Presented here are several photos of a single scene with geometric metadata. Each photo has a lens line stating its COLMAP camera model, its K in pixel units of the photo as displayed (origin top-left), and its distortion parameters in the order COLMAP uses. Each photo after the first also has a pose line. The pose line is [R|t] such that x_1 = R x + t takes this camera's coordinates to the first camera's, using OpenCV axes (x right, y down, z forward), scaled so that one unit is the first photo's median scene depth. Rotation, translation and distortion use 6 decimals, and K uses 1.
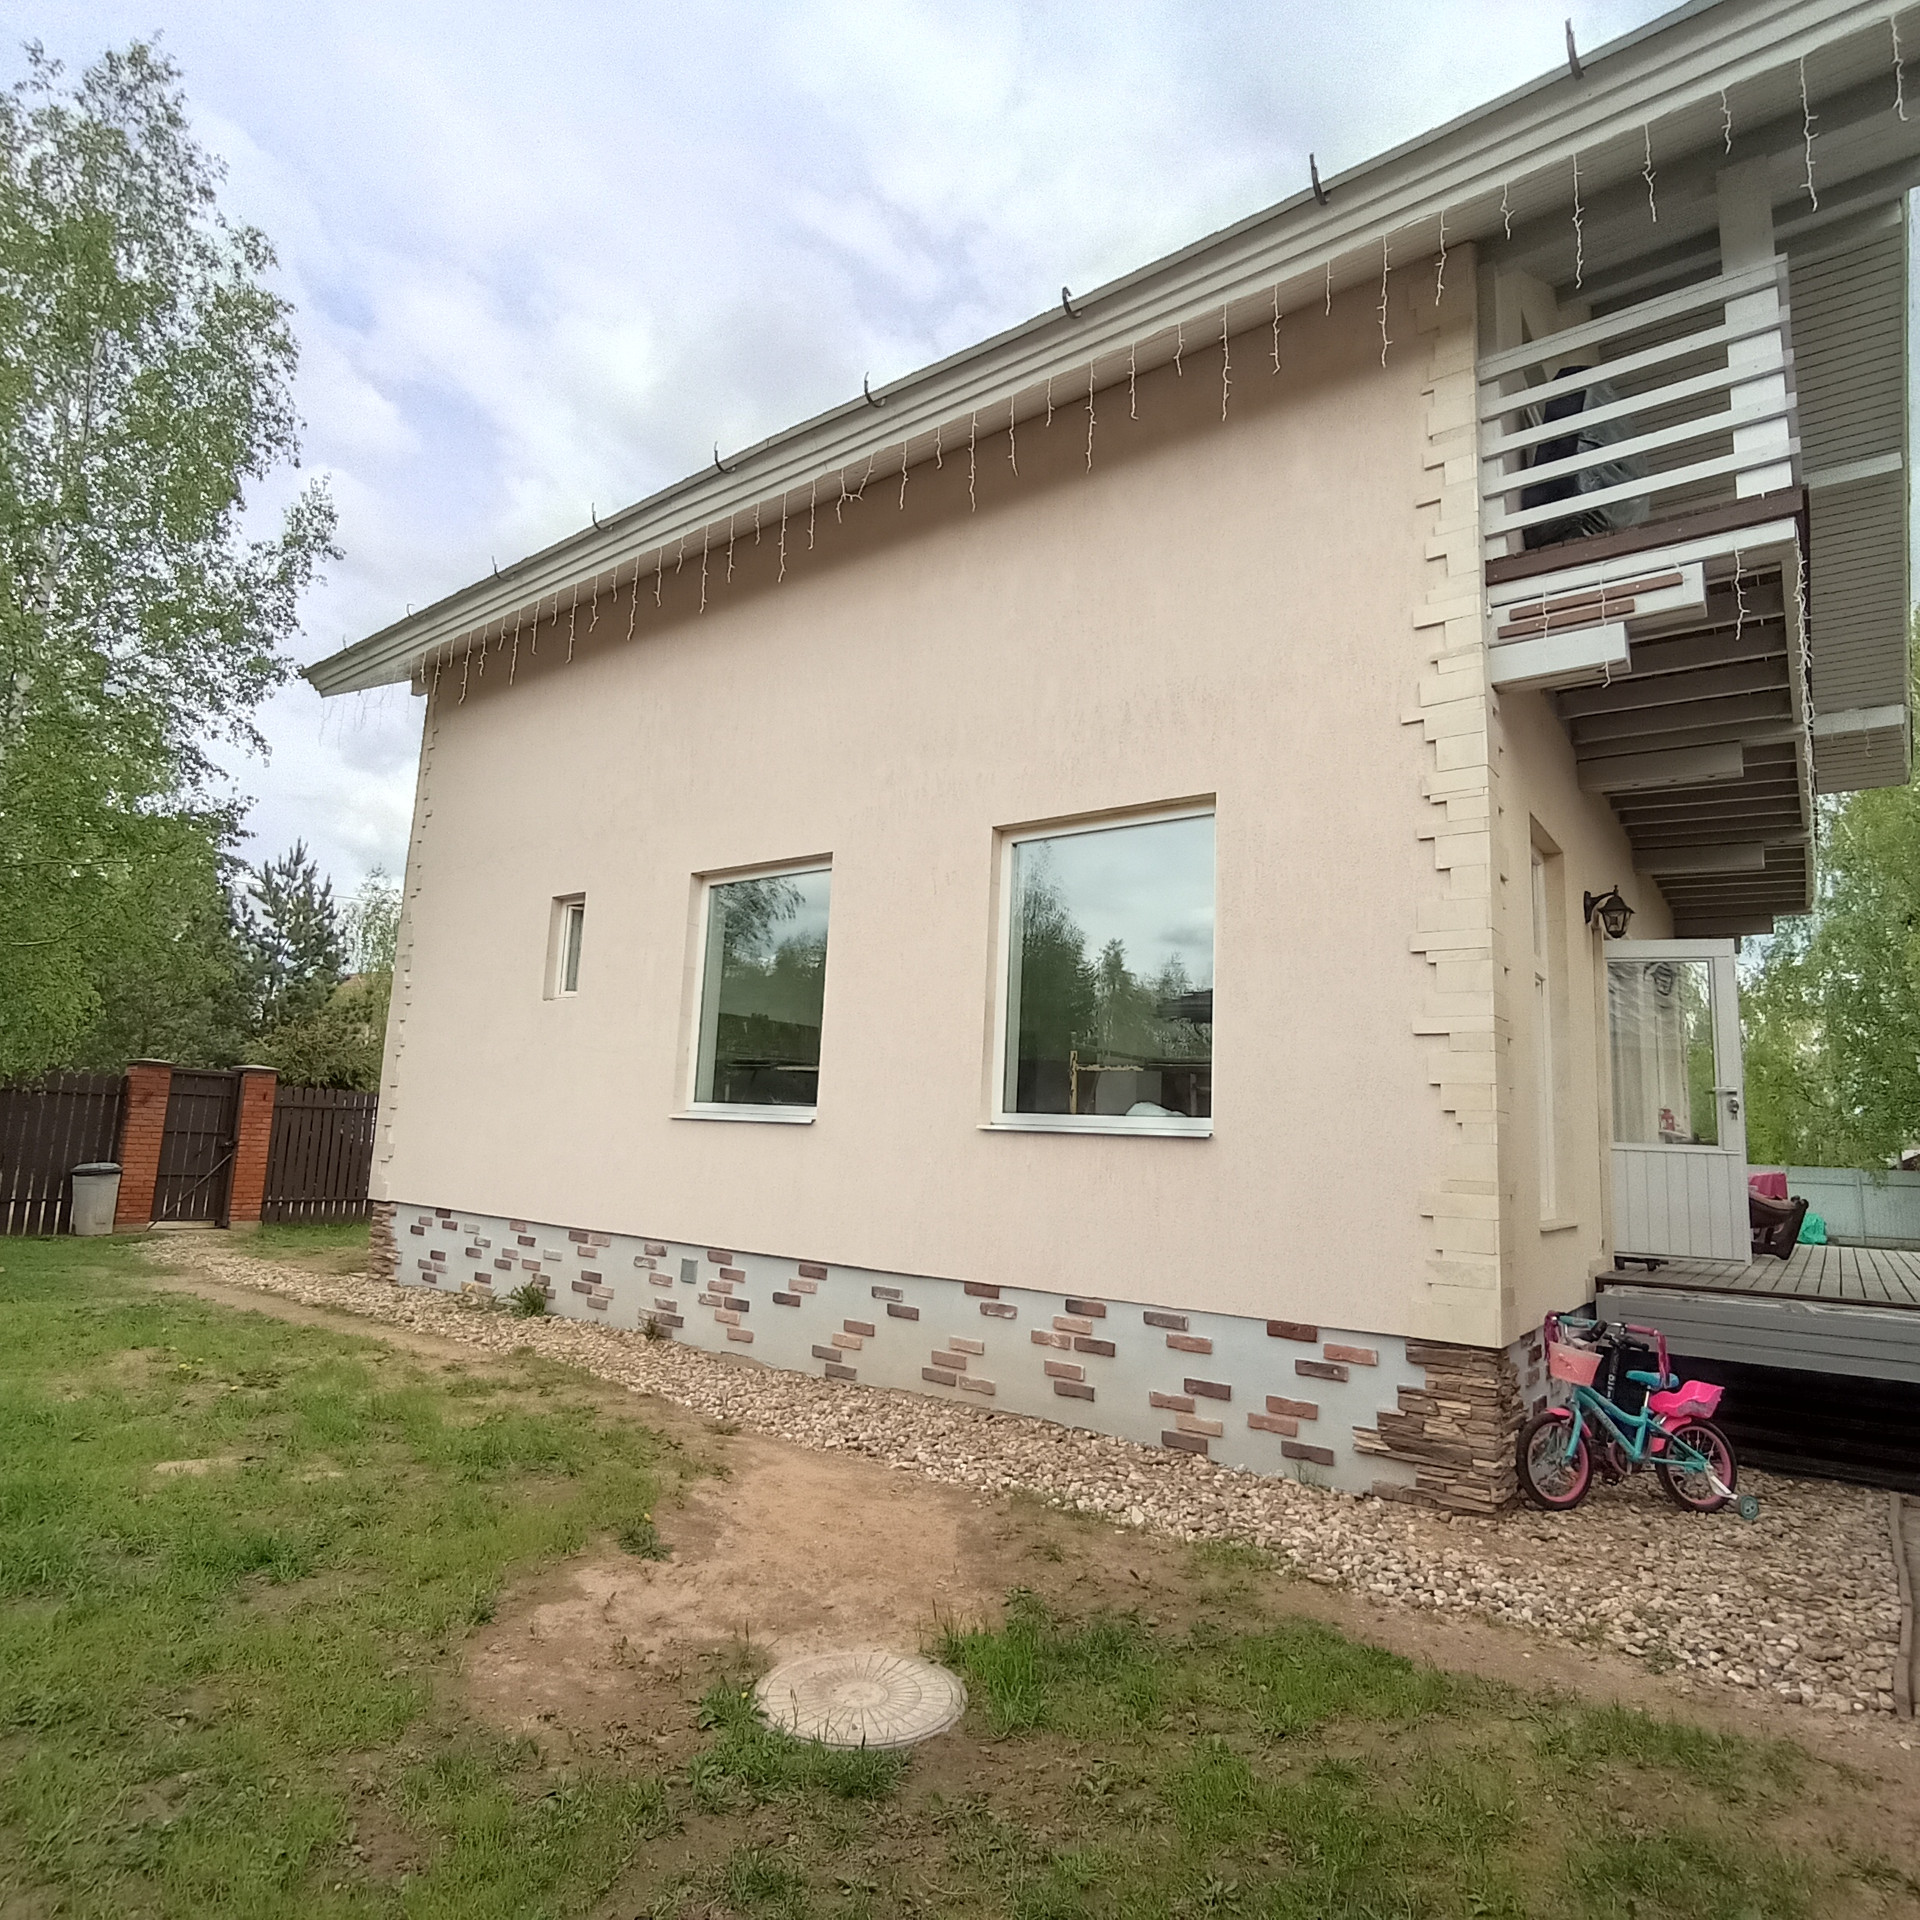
lens RADIAL K [[1152.2, 0, 923.1], [0, 1152.2, 966.0], [0, 0, 1]] dist [-0.024368, 0.035113]
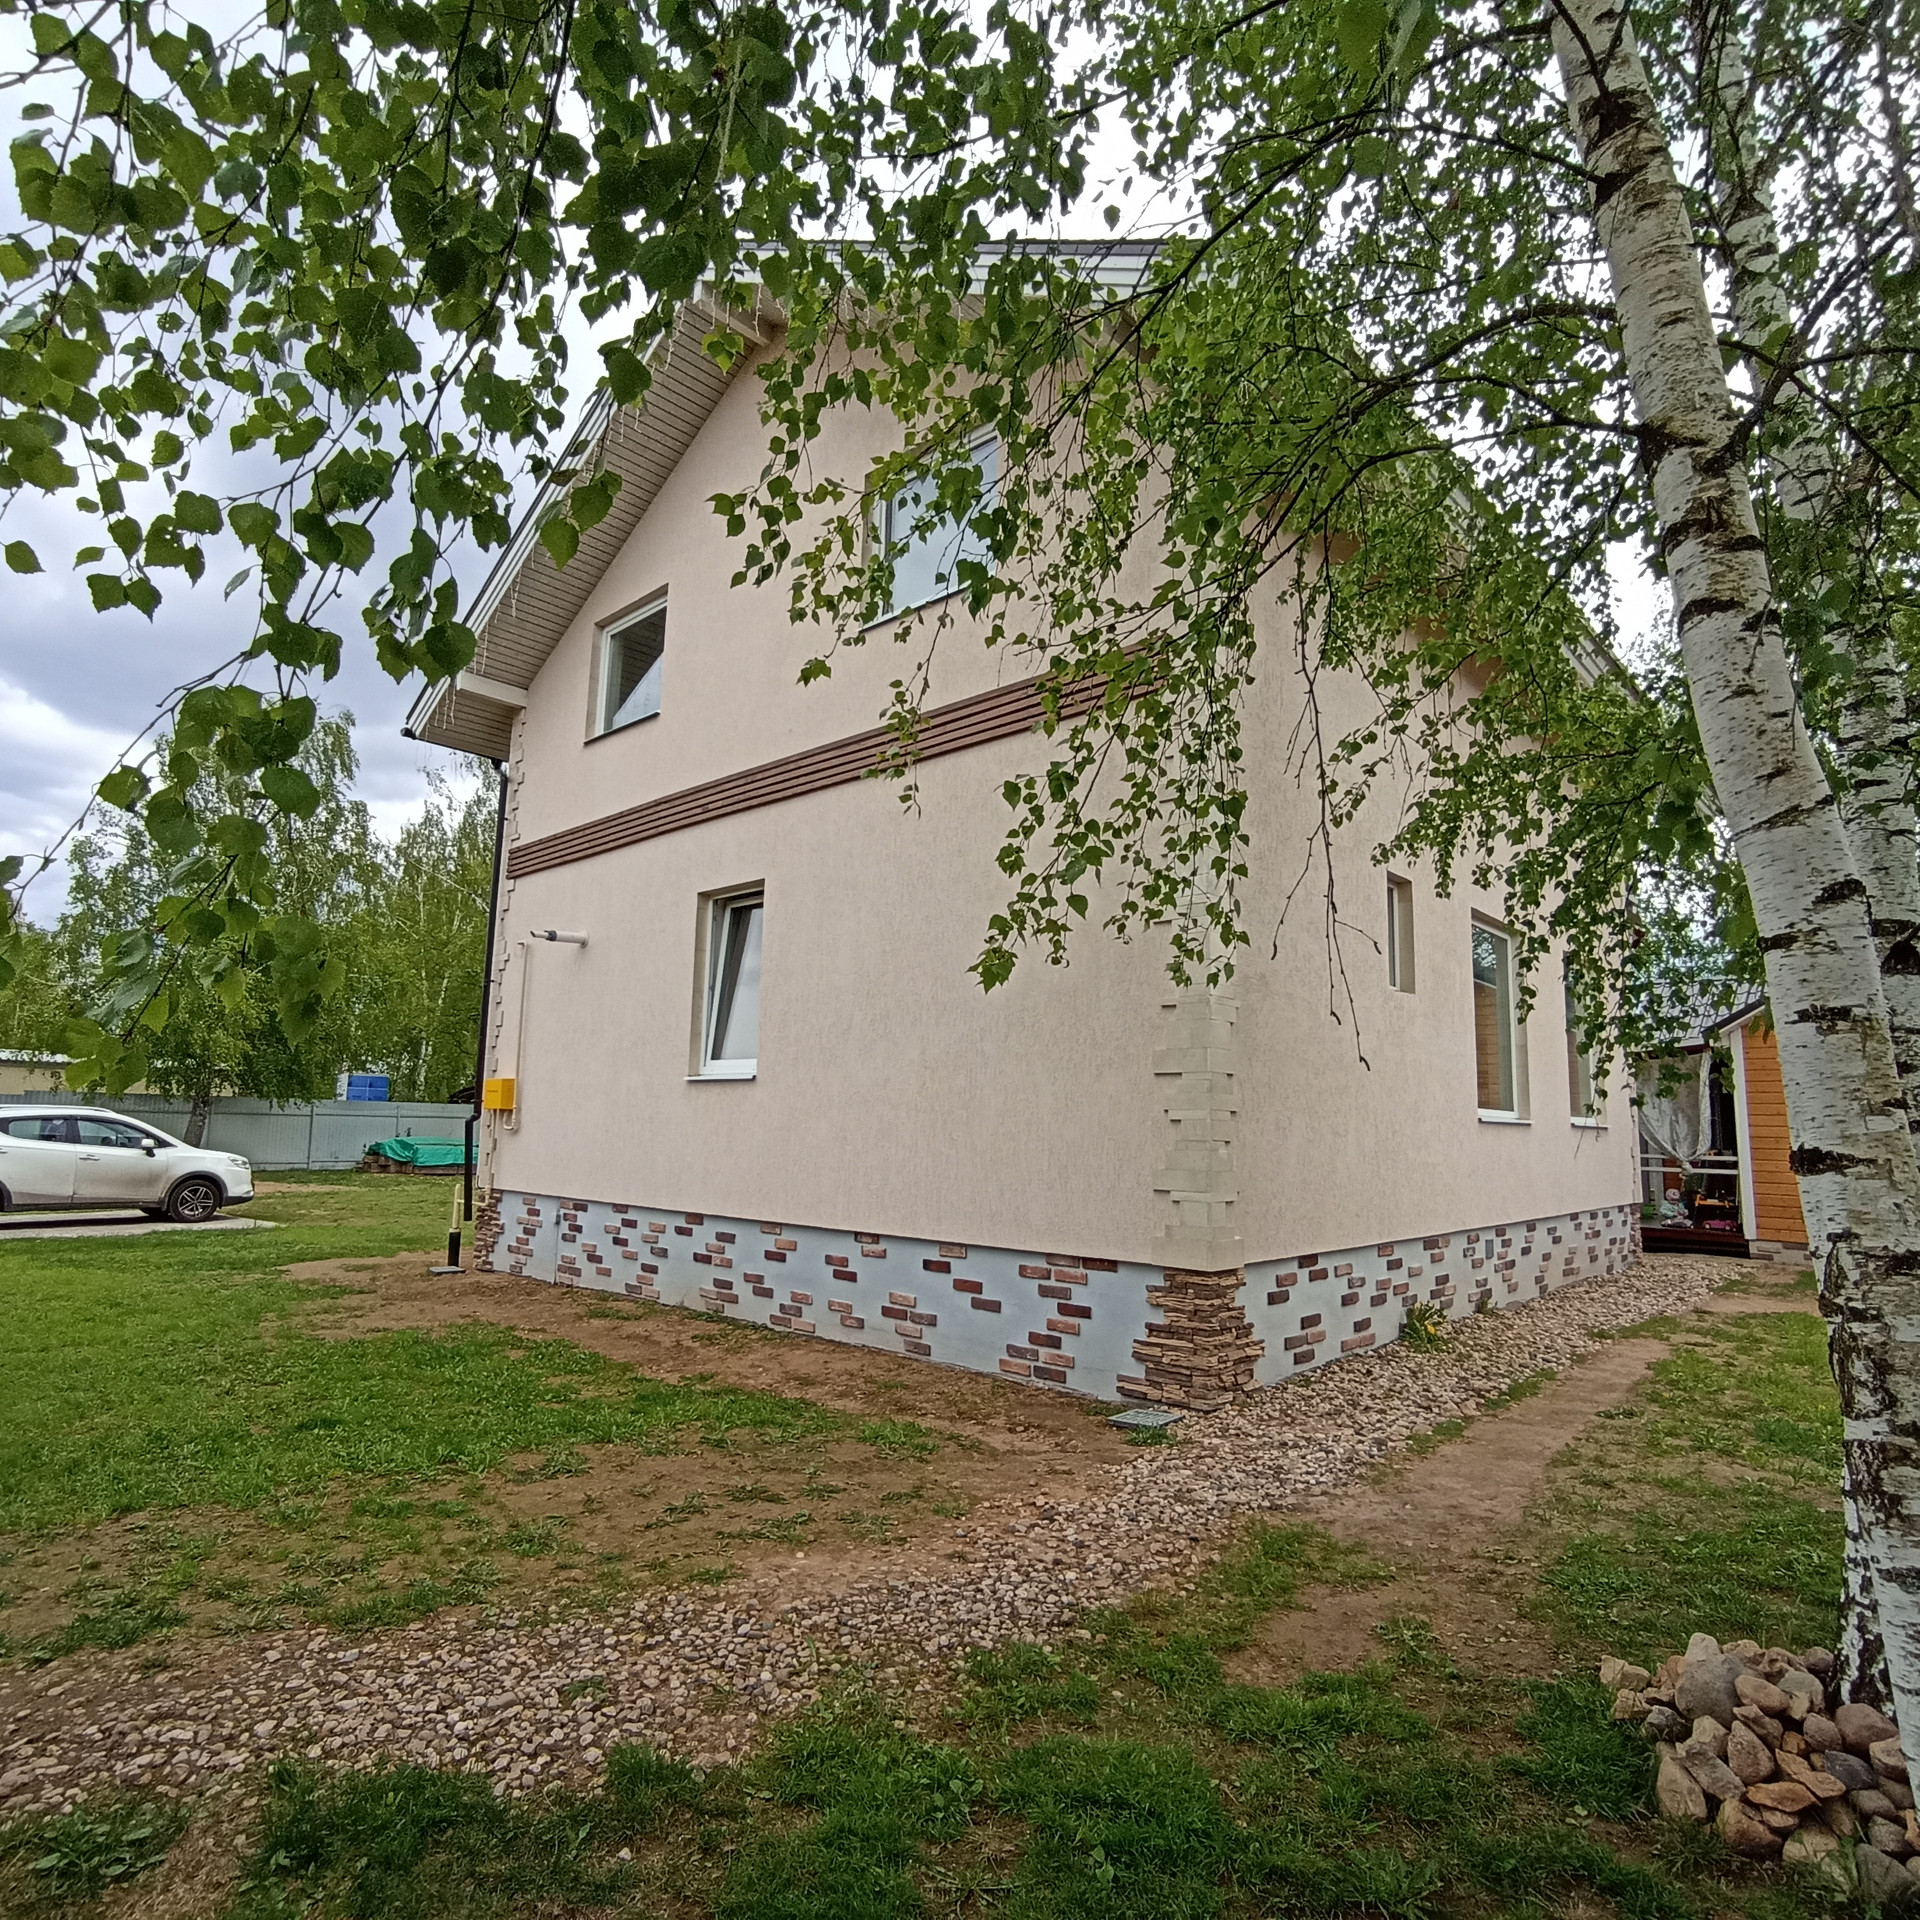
lens RADIAL K [[1140.1, 0, 960.0], [0, 1140.1, 960.0], [0, 0, 1]] dist [-0.037919, 0.035606]
pose [[0.069437, 0.104180, 0.992132, -1.275357], [-0.162909, 0.982365, -0.091753, 0.148574], [-0.984195, -0.155256, 0.085184, 1.317441]]
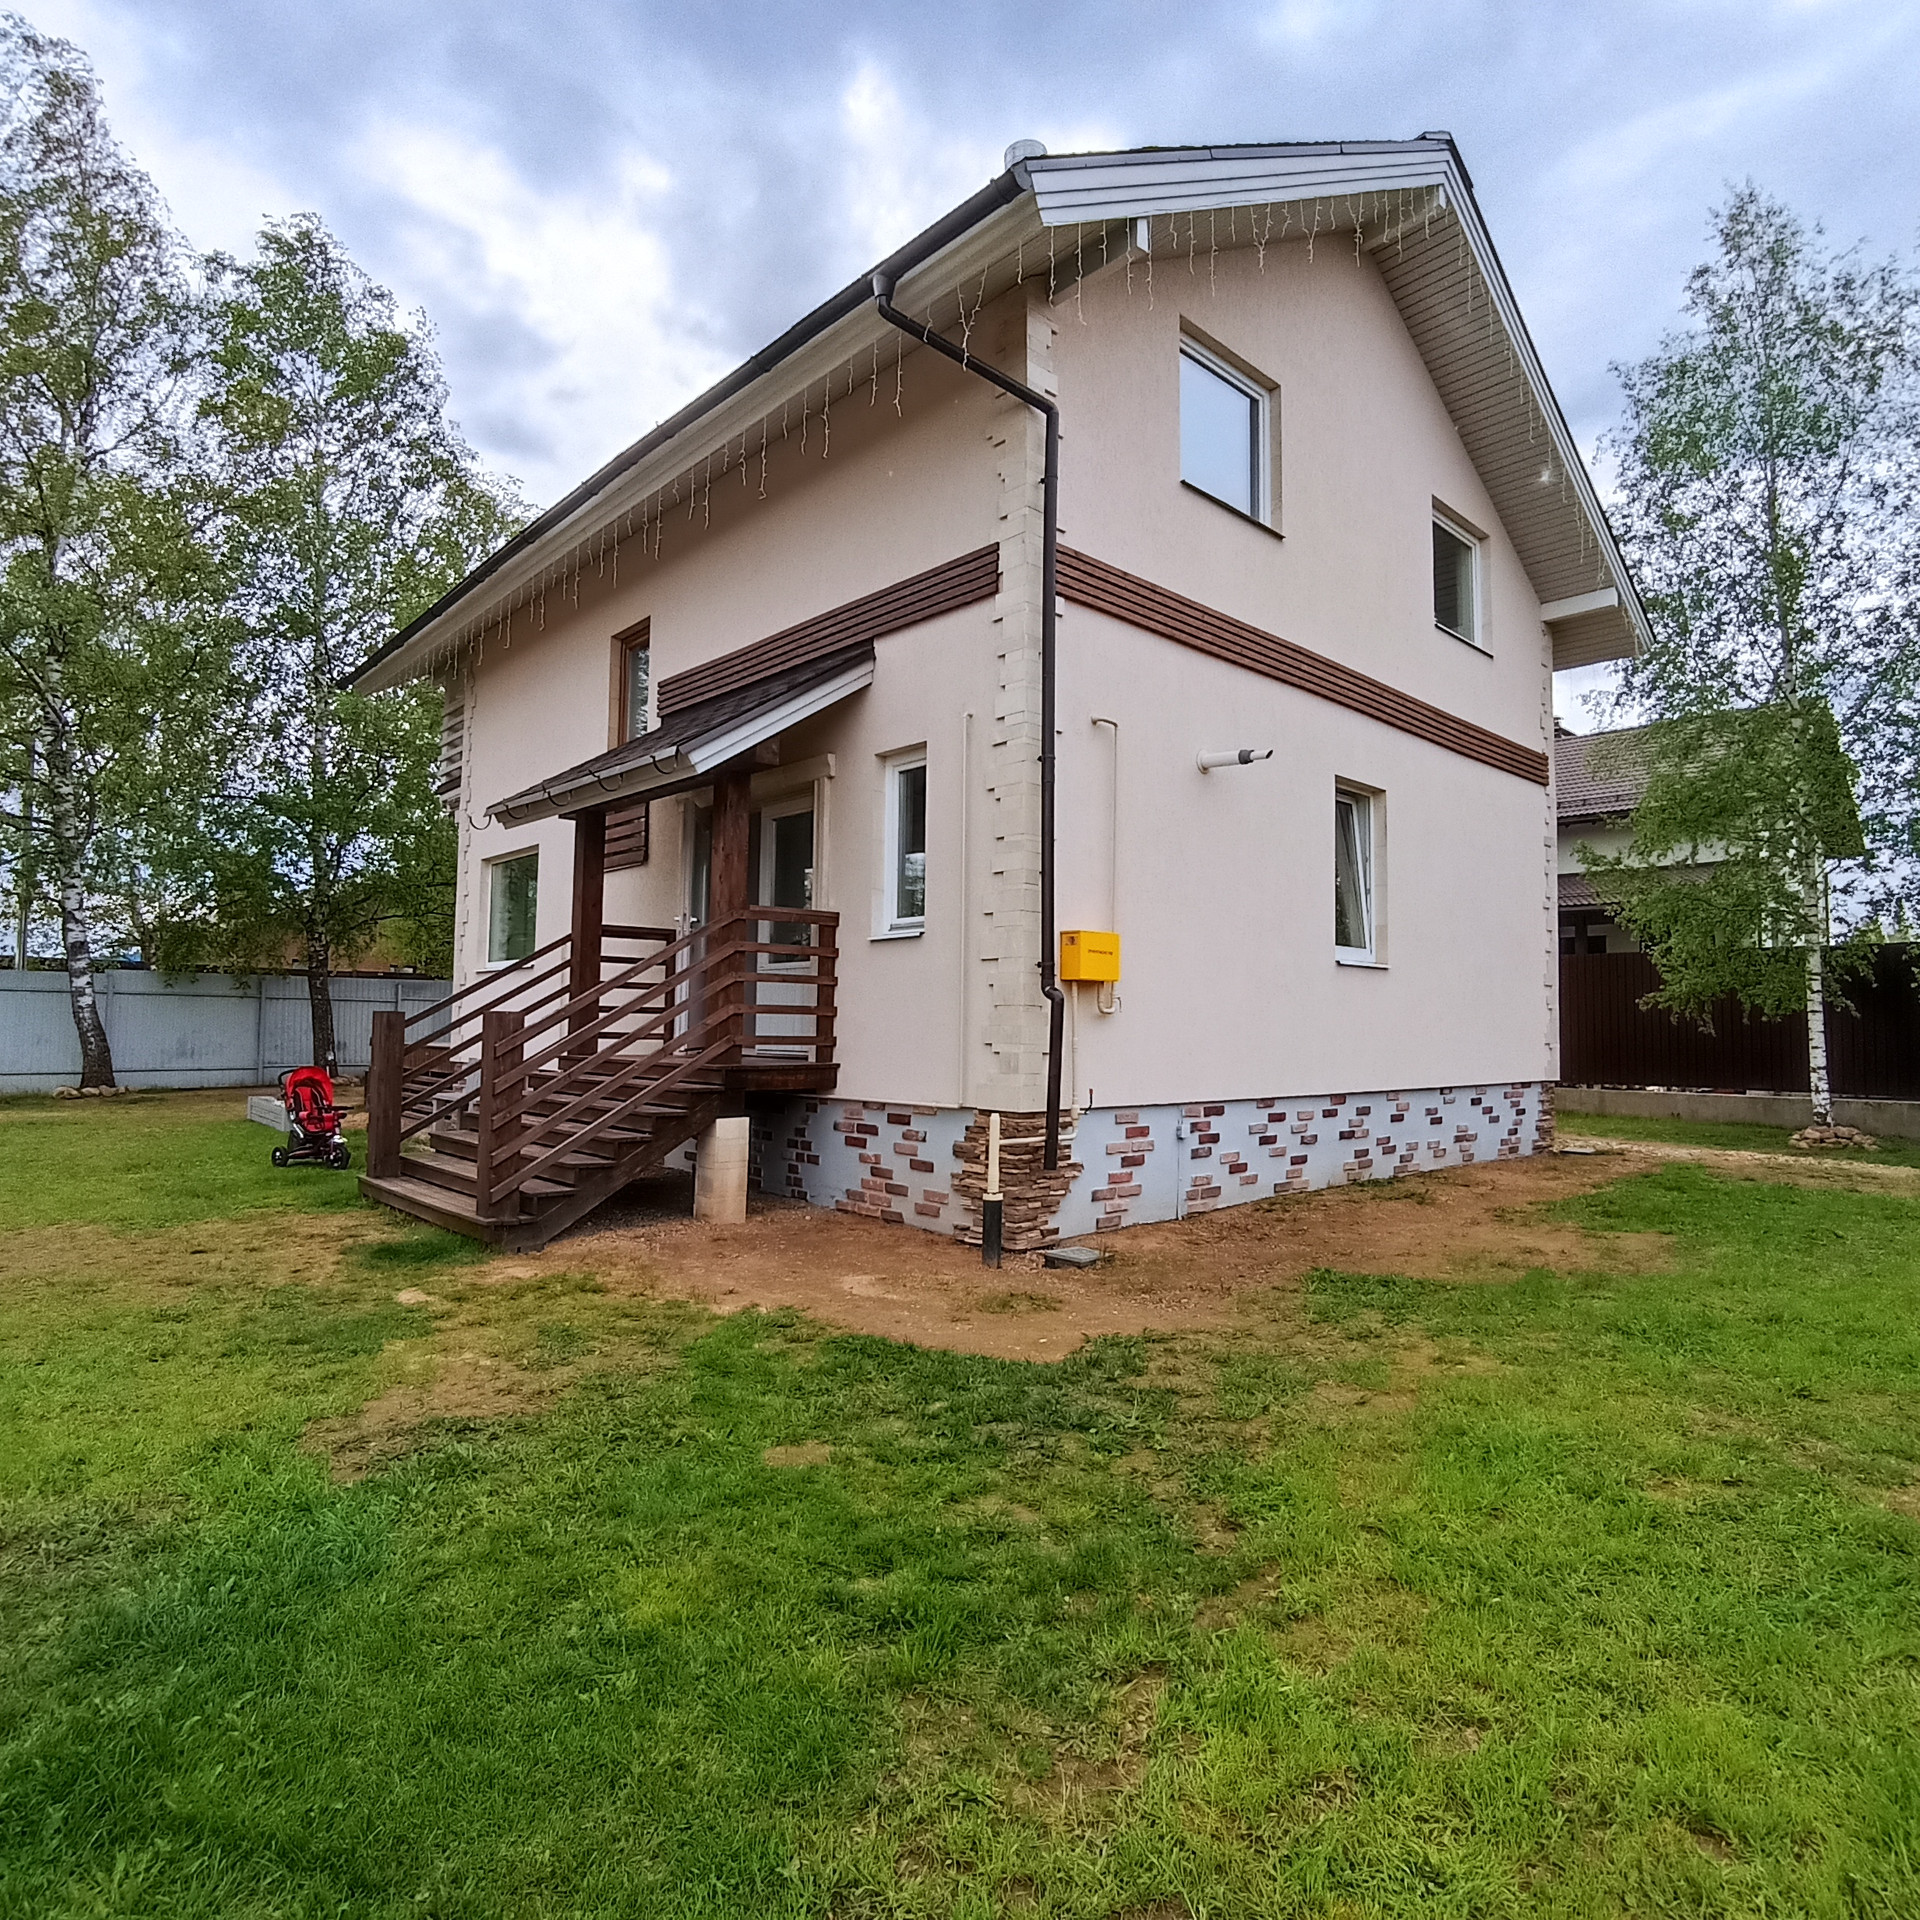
lens RADIAL K [[1140.1, 0, 960.0], [0, 1140.1, 960.0], [0, 0, 1]] dist [-0.037919, 0.035606]
pose [[-0.987616, -0.048066, 0.149346, -0.040911], [-0.077254, 0.977502, -0.196271, 0.433304], [-0.136552, -0.205378, -0.969110, 2.712366]]
